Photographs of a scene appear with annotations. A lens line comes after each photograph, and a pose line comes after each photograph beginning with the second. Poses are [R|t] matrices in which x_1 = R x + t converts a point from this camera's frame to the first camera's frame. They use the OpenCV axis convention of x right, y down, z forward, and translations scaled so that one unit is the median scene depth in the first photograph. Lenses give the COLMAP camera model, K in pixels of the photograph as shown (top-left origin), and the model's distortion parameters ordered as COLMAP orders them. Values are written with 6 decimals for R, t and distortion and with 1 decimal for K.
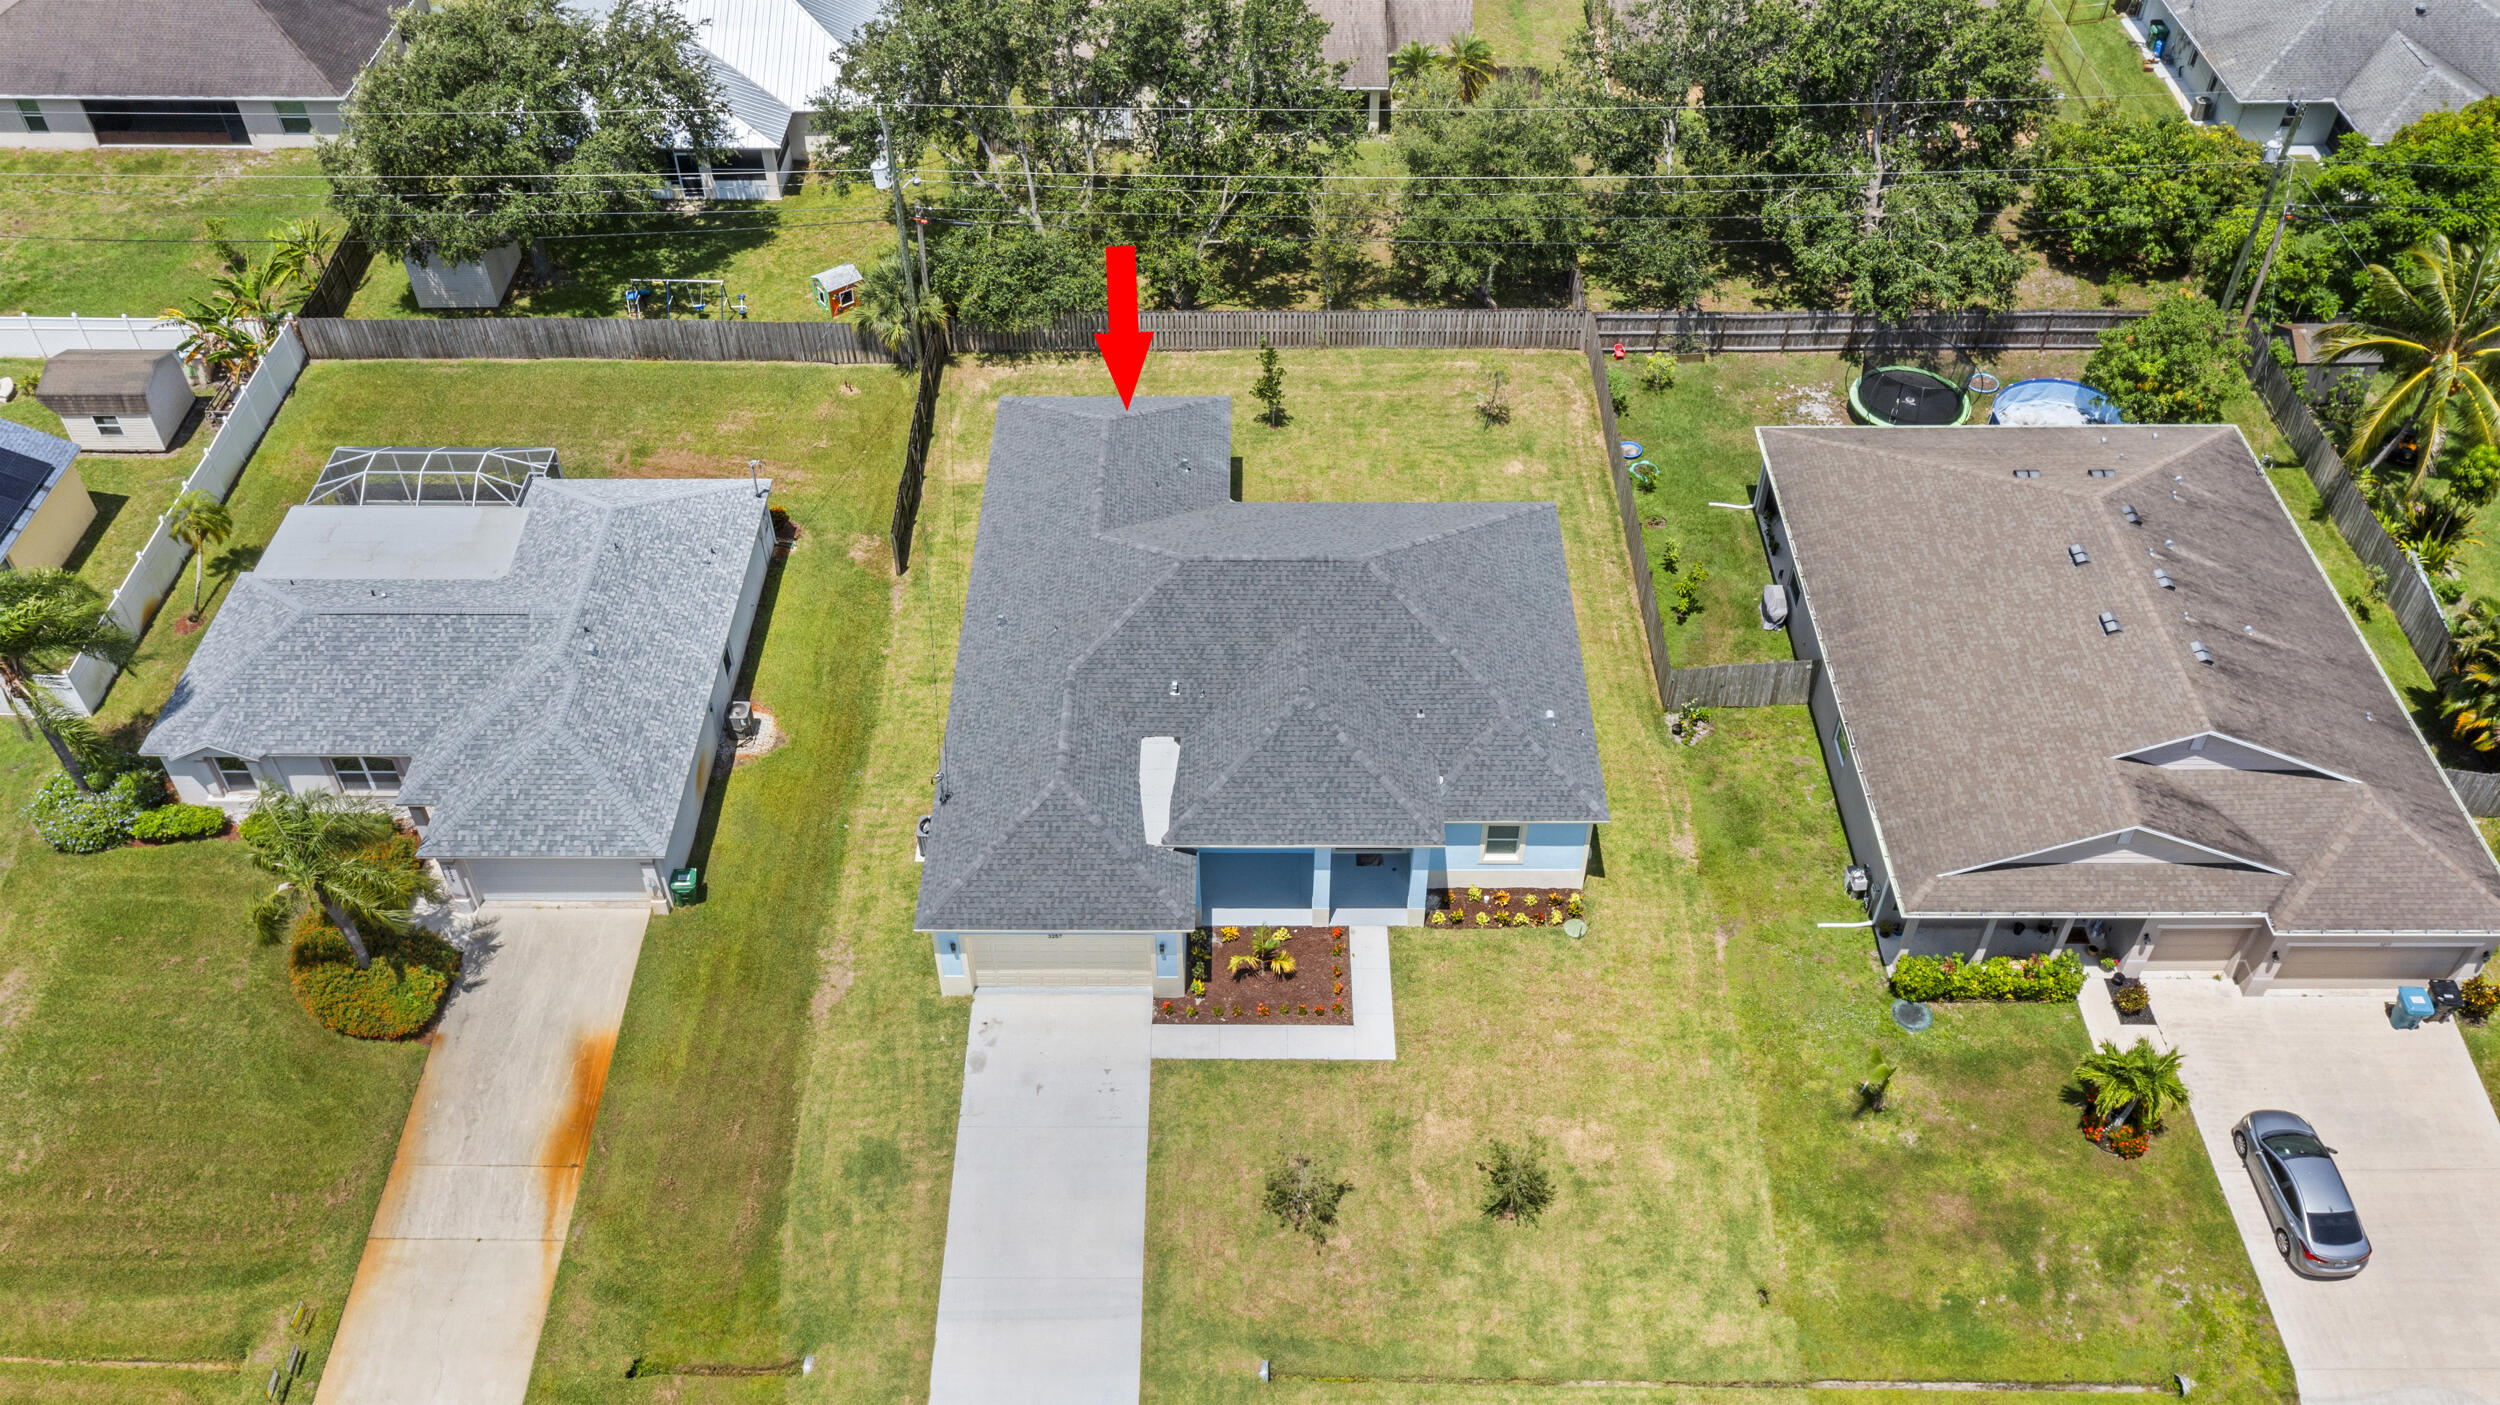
lens RADIAL K [[2002.7, 0, 1249.5], [0, 2002.7, 702.0], [0, 0, 1]] dist [0.006055, 0.001654]
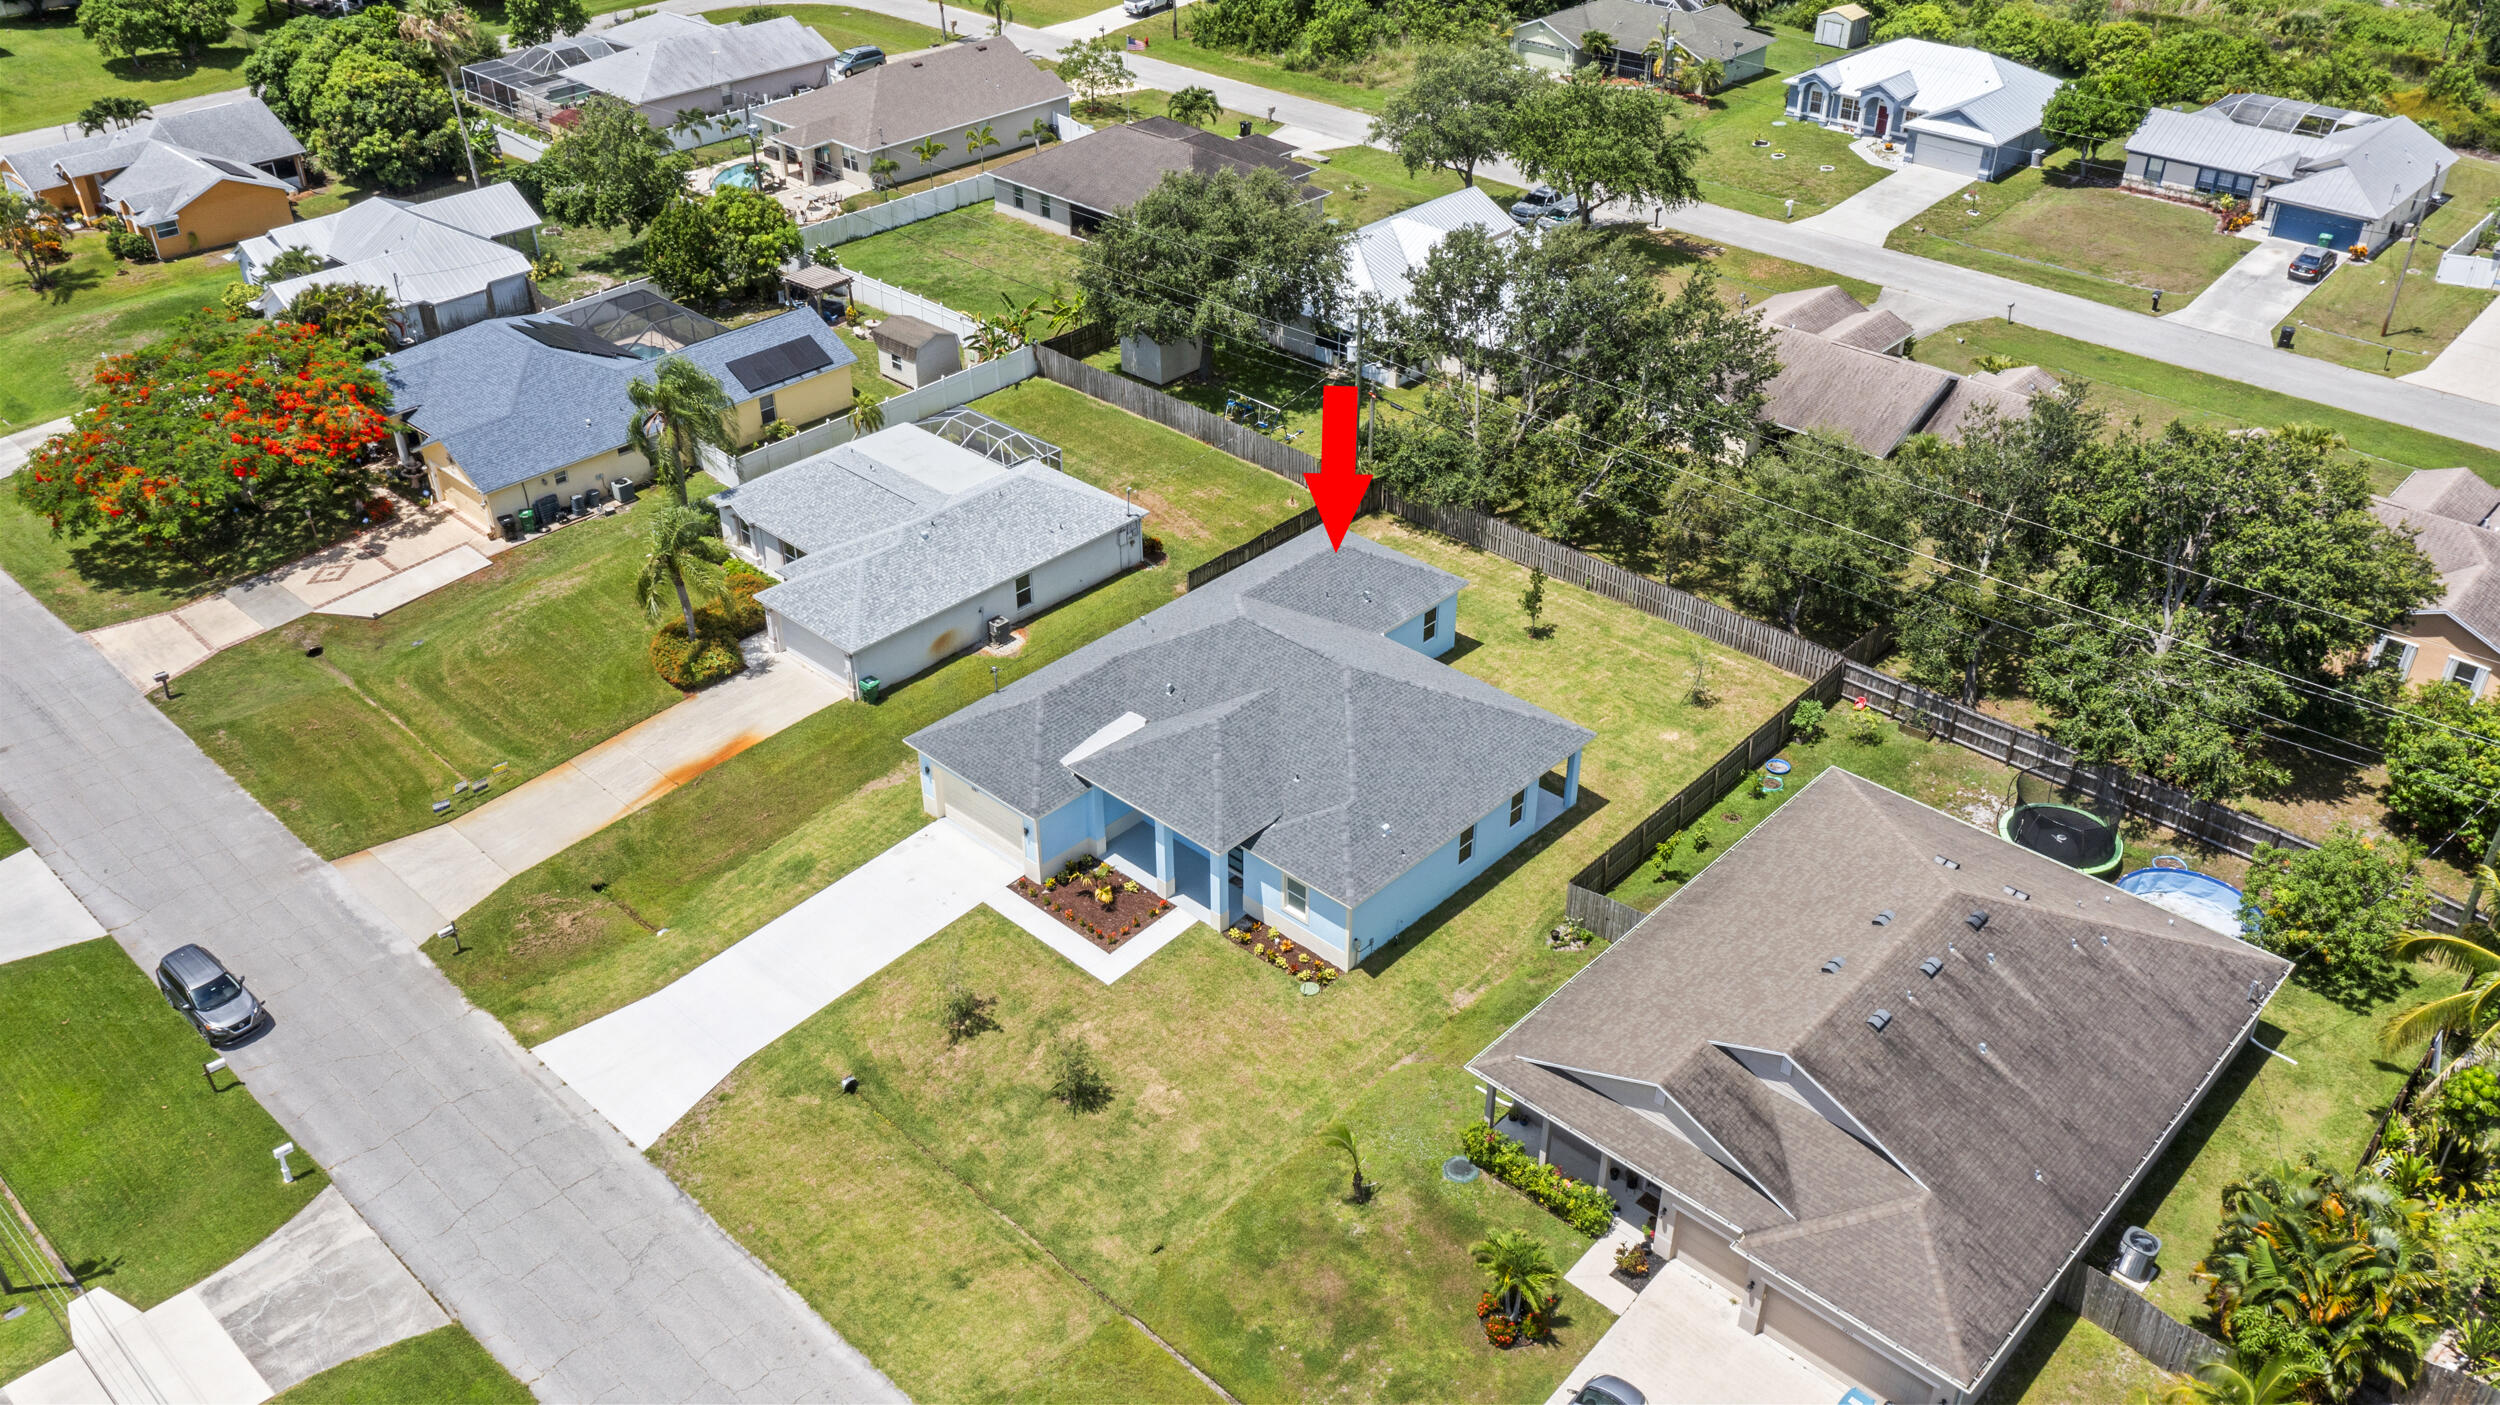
lens RADIAL K [[2002.7, 0, 1253.5], [0, 2002.7, 703.2], [0, 0, 1]] dist [0.006055, 0.001654]
pose [[0.726140, 0.367002, -0.581404, 0.786366], [-0.472906, 0.880422, -0.034879, 0.020883], [0.499080, 0.300277, 0.812867, -0.041132]]
